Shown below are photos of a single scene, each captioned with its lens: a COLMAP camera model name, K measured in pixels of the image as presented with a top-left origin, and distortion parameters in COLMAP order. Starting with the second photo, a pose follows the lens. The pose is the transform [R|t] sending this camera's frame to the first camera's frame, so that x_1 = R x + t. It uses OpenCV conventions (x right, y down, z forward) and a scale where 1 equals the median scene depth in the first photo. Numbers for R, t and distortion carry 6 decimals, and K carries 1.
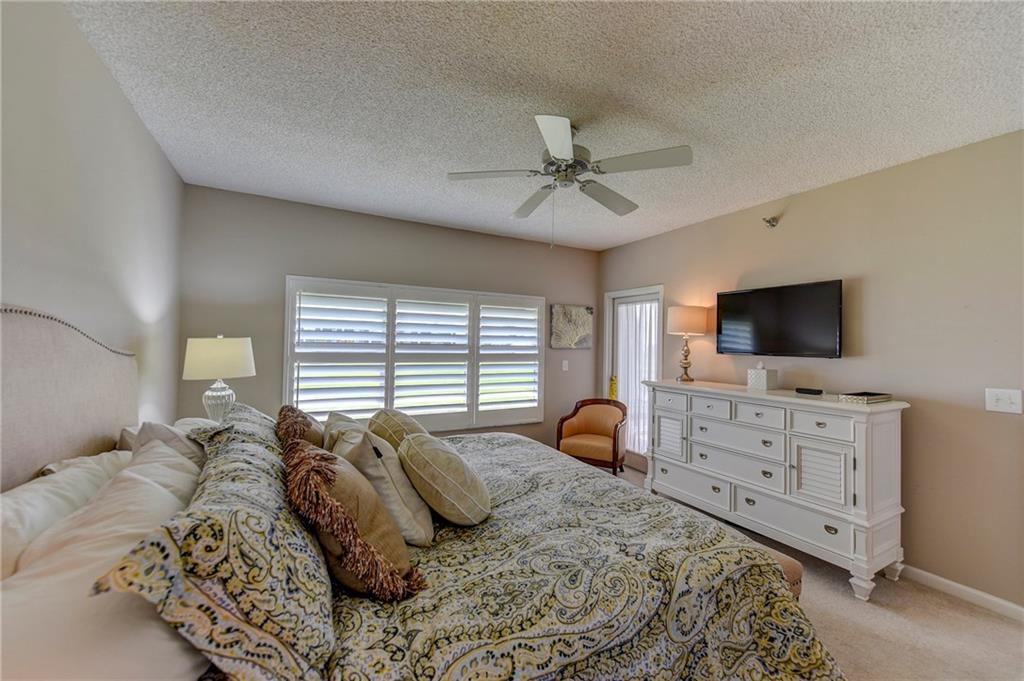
lens RADIAL K [[401.8, 0, 512.3], [0, 401.8, 337.9], [0, 0, 1]] dist [0.002251, -0.001306]
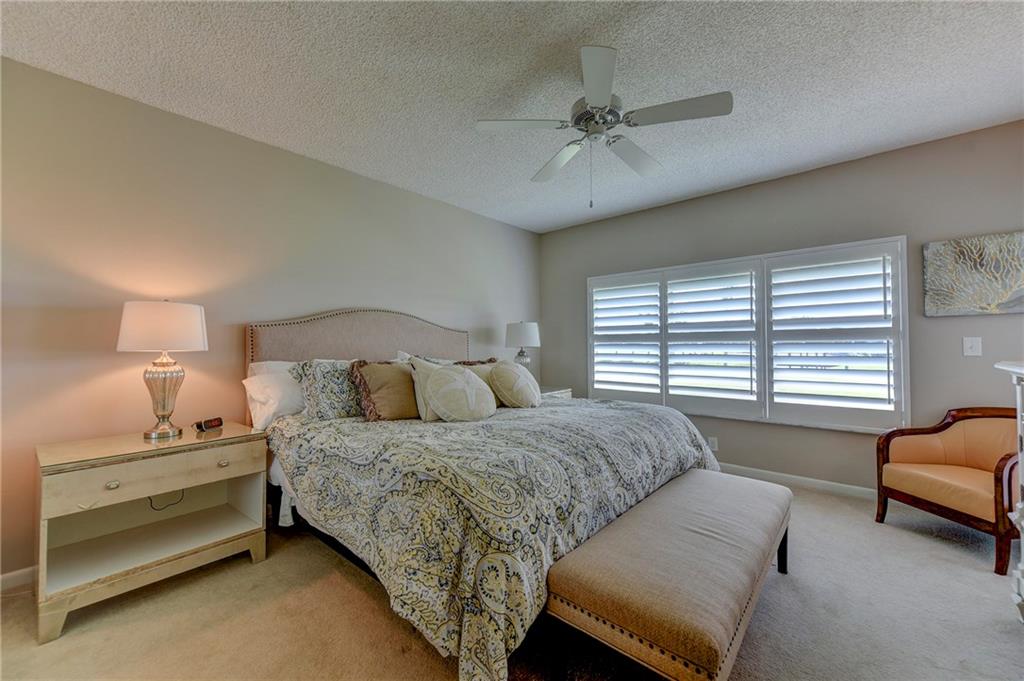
lens RADIAL K [[401.8, 0, 512.3], [0, 401.8, 337.9], [0, 0, 1]] dist [0.002251, -0.001306]
pose [[0.334048, -0.037938, -0.941792, 0.501342], [0.023541, 0.999214, -0.031902, 0.067533], [0.942262, -0.011514, 0.334679, 0.247472]]
